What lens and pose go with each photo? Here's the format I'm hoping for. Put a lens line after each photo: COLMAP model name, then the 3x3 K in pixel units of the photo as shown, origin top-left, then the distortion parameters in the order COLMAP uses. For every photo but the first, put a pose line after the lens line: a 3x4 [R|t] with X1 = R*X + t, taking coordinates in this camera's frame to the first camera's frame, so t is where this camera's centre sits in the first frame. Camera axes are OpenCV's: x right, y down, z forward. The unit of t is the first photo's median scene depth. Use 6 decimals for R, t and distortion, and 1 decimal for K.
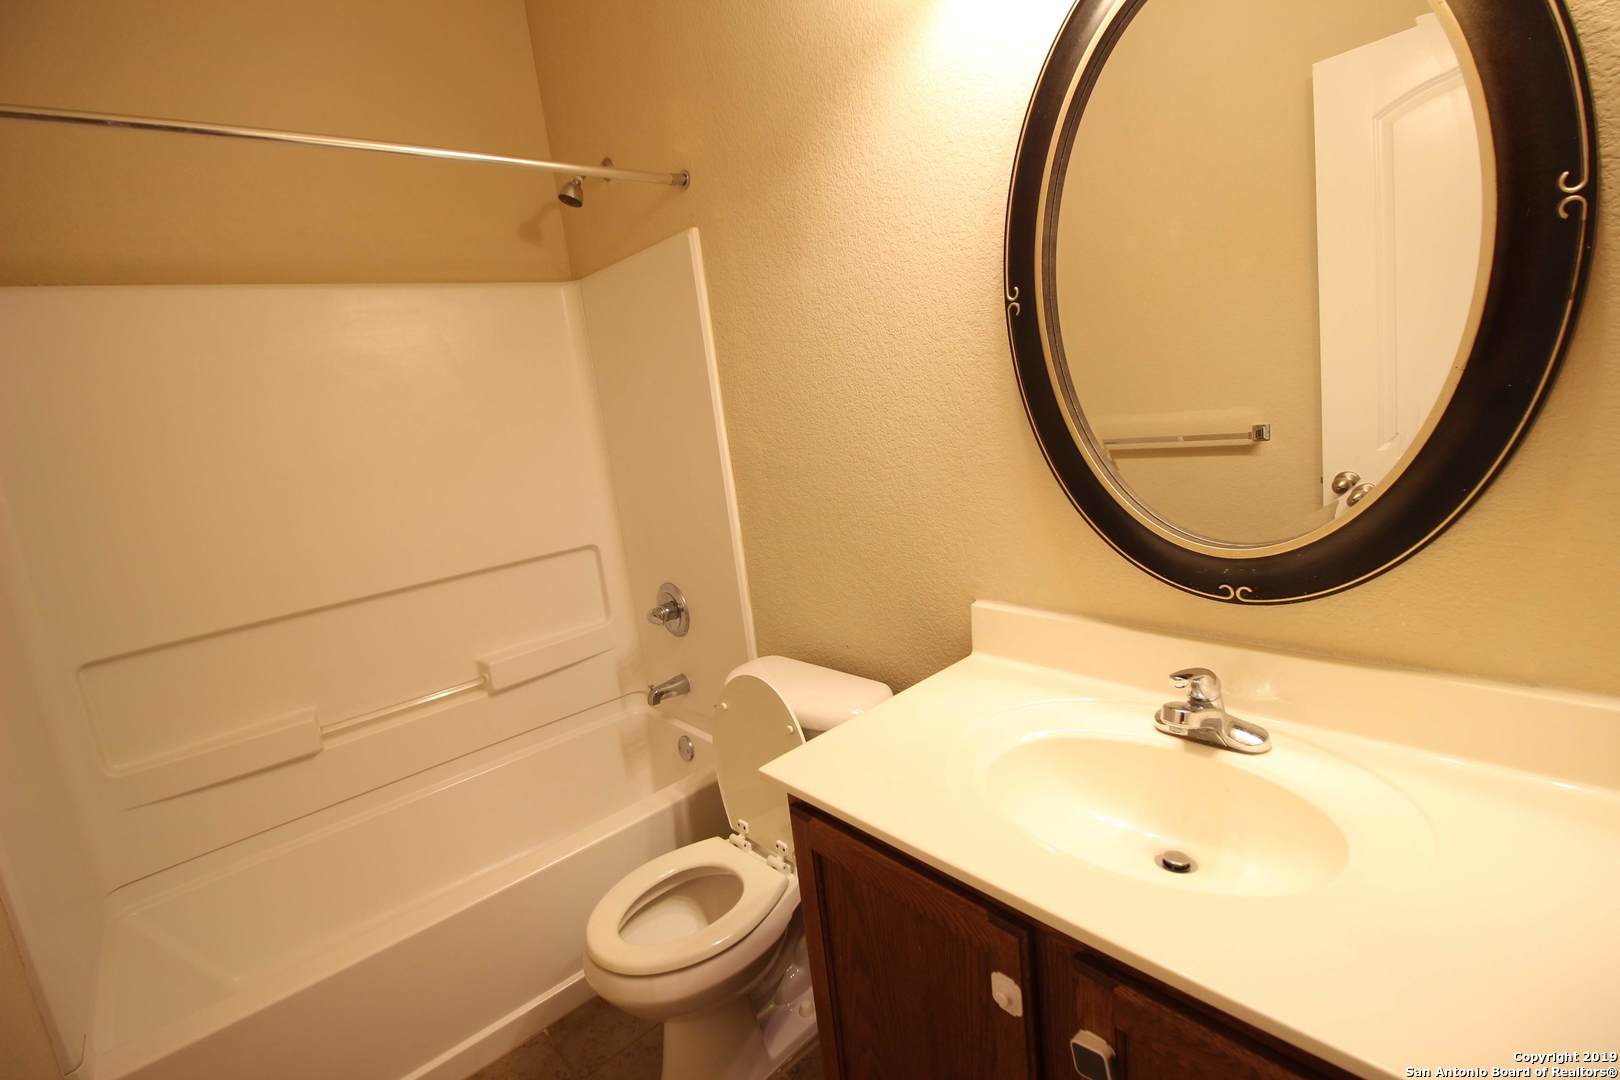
lens RADIAL K [[748.6, 0, 813.7], [0, 748.6, 529.1], [0, 0, 1]] dist [0.001431, -0.015257]
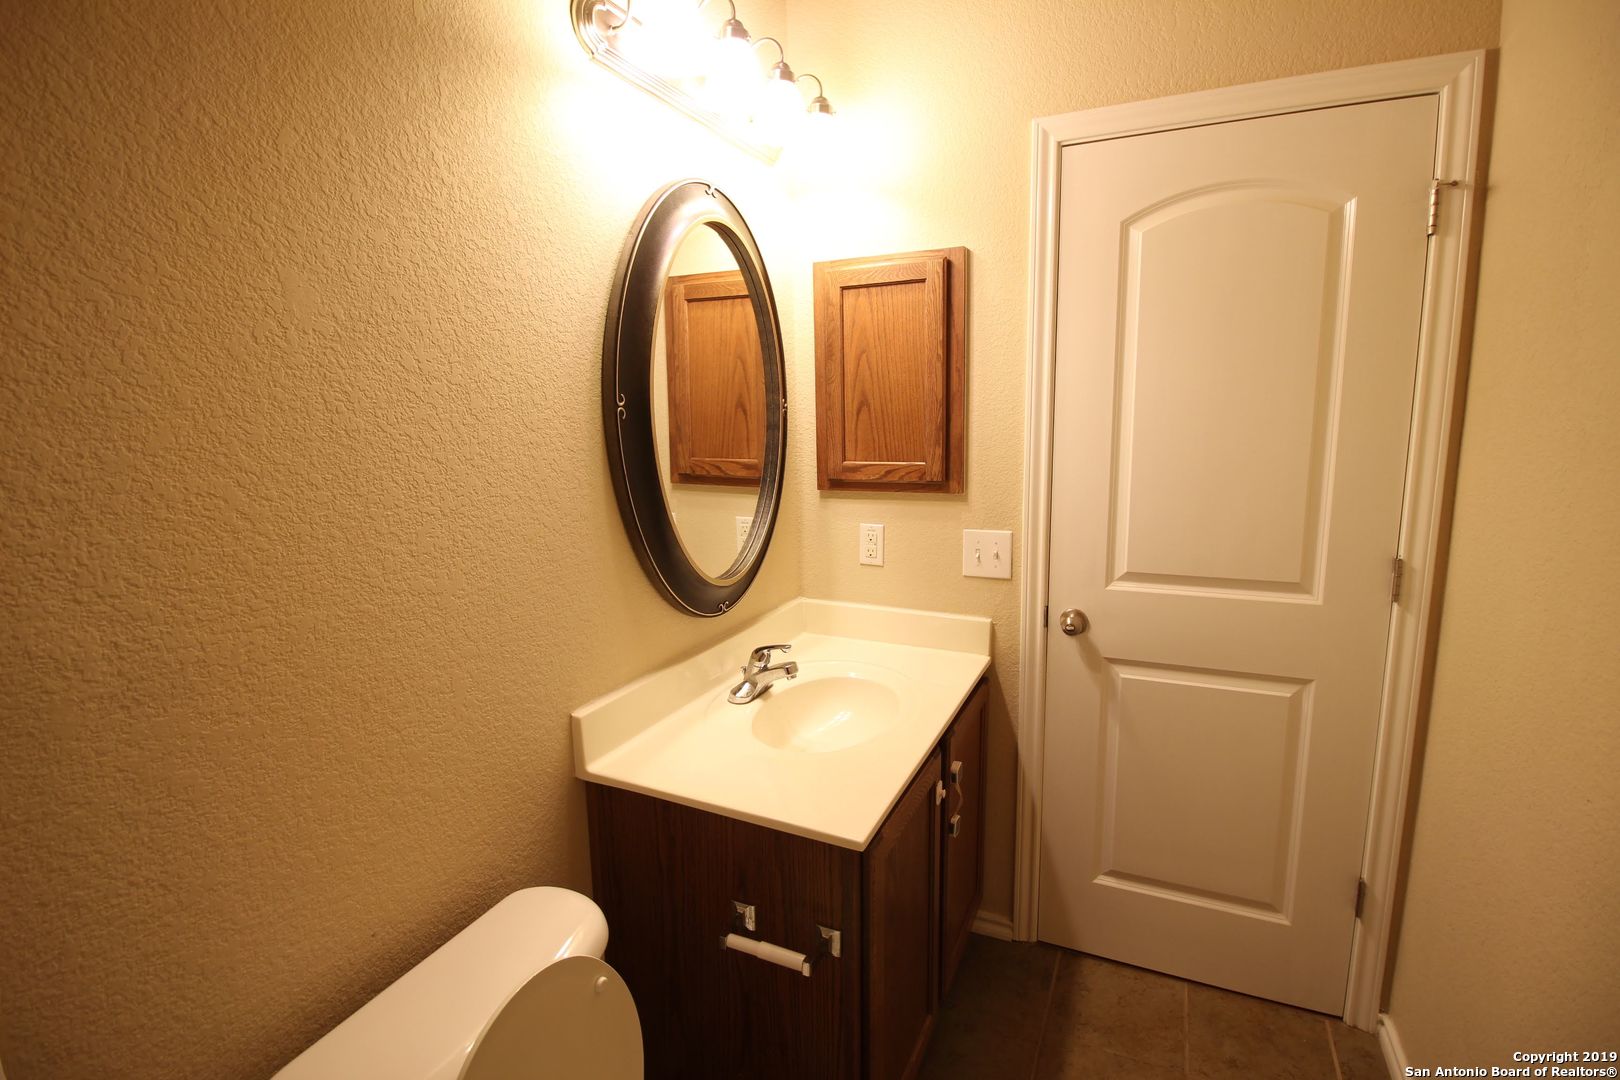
lens RADIAL K [[748.6, 0, 813.7], [0, 748.6, 529.1], [0, 0, 1]] dist [0.001431, -0.015257]
pose [[-0.397138, -0.017745, 0.917587, -0.789720], [0.220585, 0.968659, 0.114203, -0.174642], [-0.890856, 0.247760, -0.380777, 1.103954]]
